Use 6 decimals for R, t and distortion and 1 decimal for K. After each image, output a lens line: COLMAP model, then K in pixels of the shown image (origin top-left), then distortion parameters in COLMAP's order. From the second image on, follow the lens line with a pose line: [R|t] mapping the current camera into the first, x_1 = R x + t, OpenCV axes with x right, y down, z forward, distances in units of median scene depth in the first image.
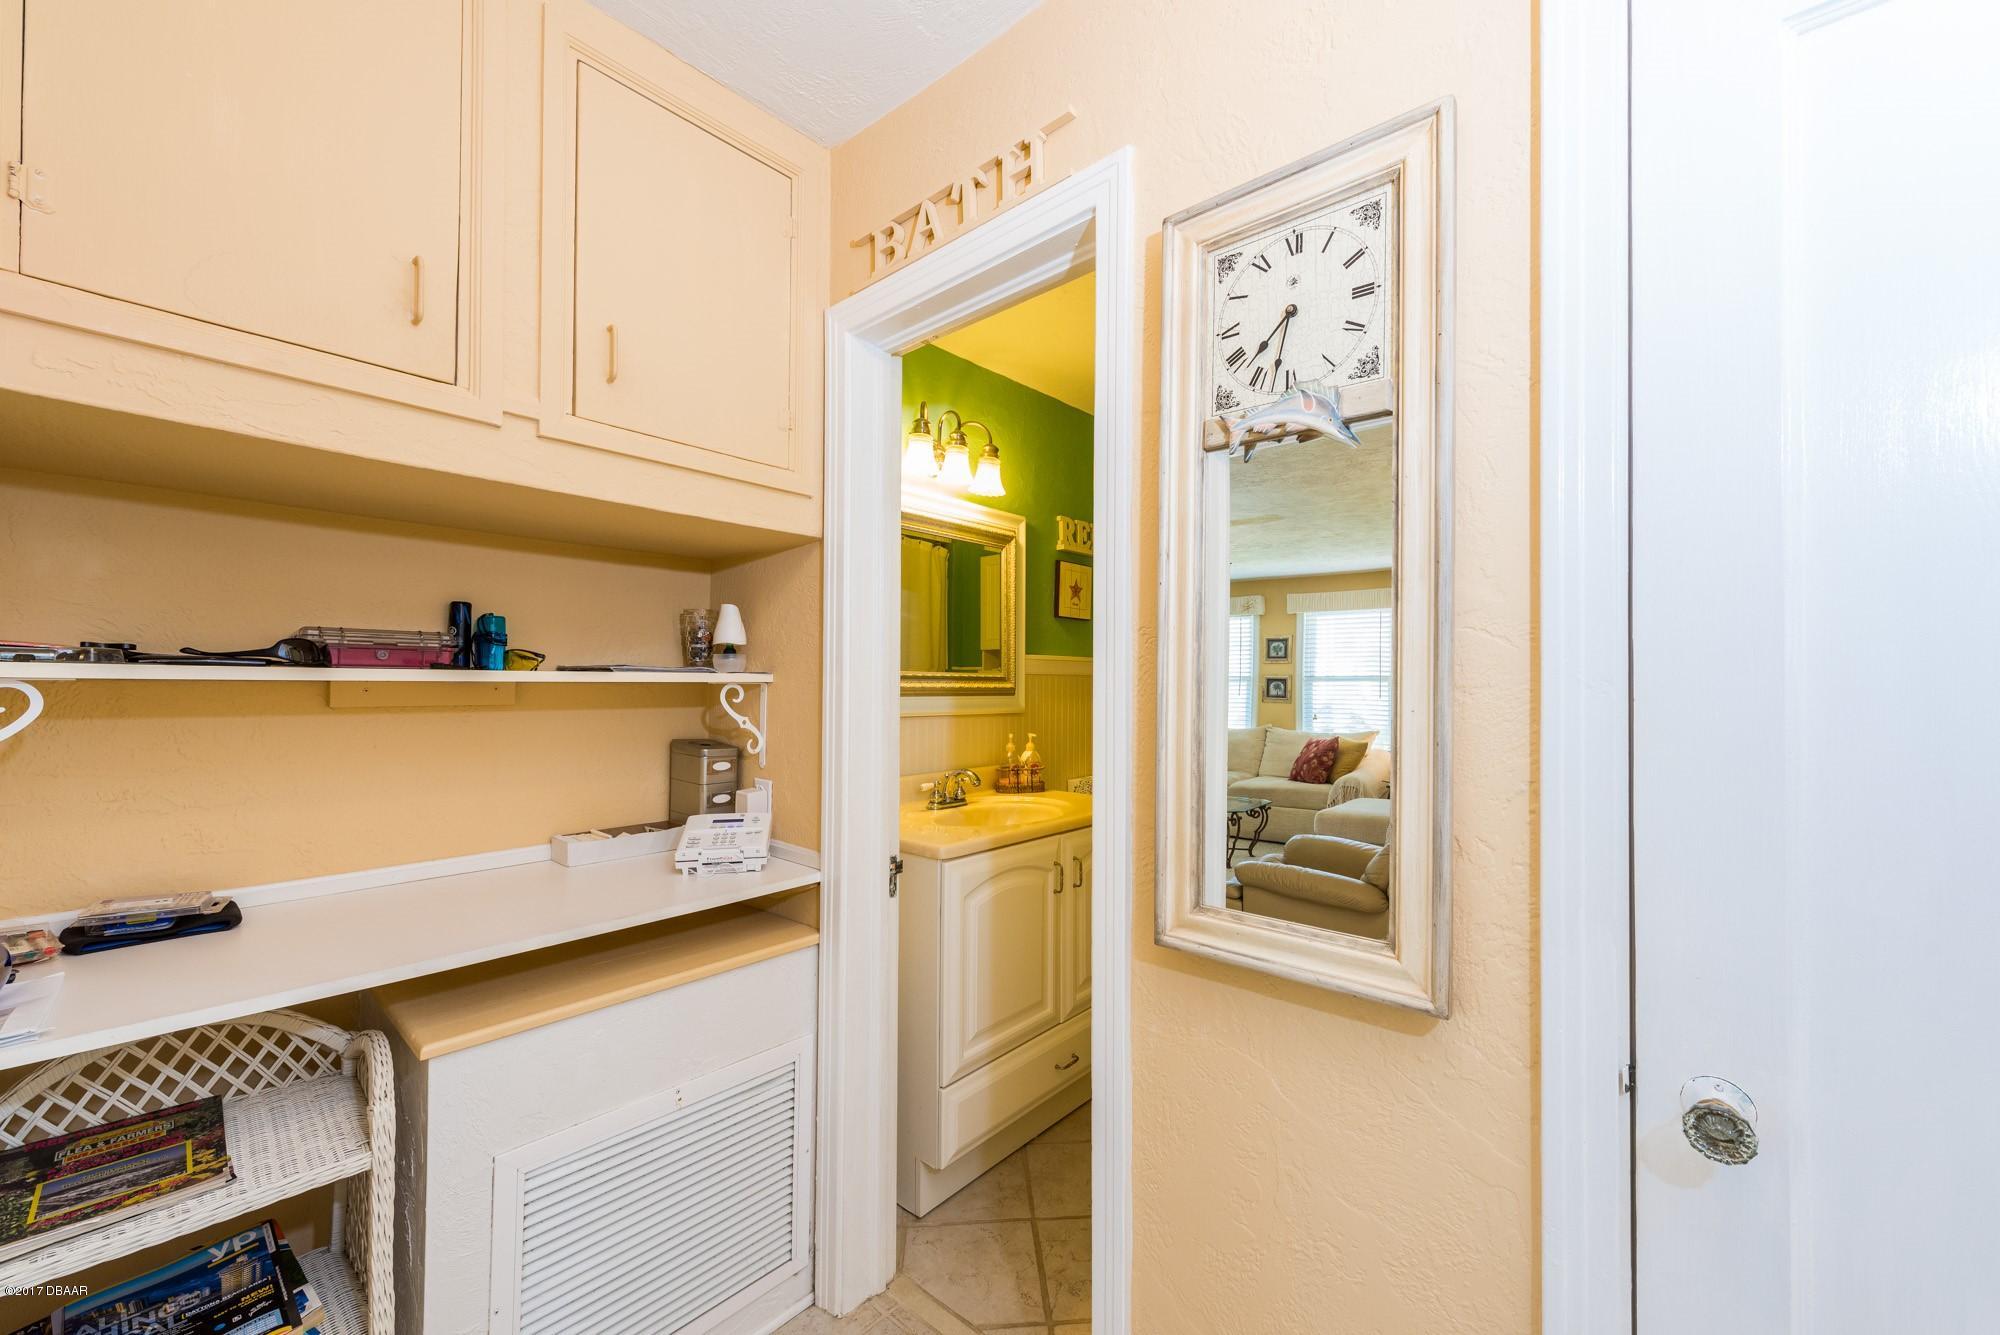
lens RADIAL K [[780.4, 0, 998.1], [0, 780.4, 677.4], [0, 0, 1]] dist [0.008154, -0.001042]
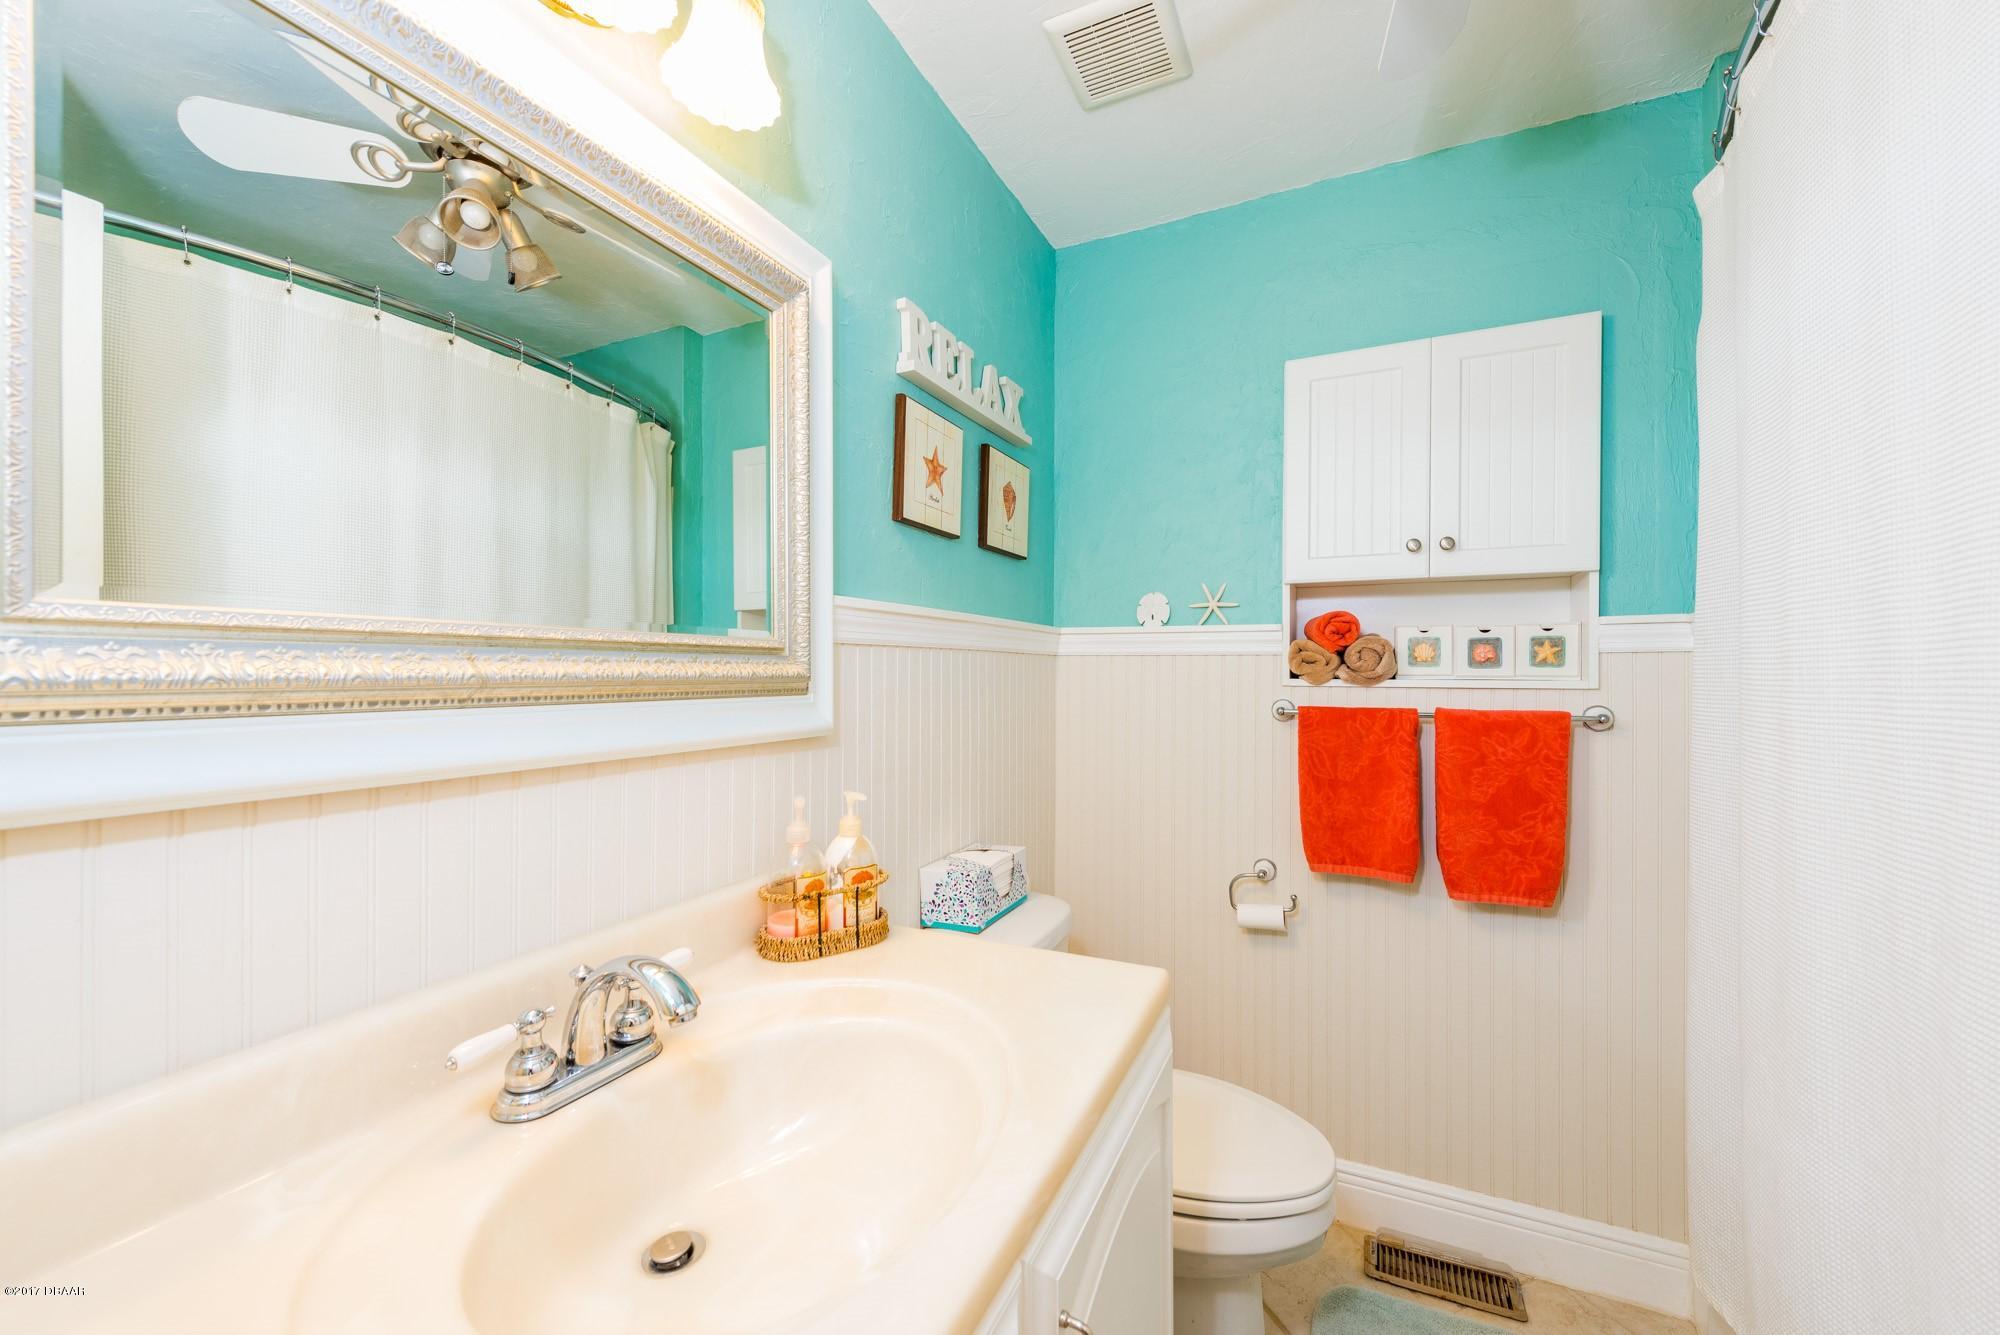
lens RADIAL K [[780.4, 0, 999.1], [0, 780.4, 674.2], [0, 0, 1]] dist [0.008154, -0.001042]
pose [[0.958288, -0.003556, 0.285783, 0.001056], [-0.001342, 0.999856, 0.016942, 0.005894], [-0.285802, -0.016619, 0.958144, 0.583460]]
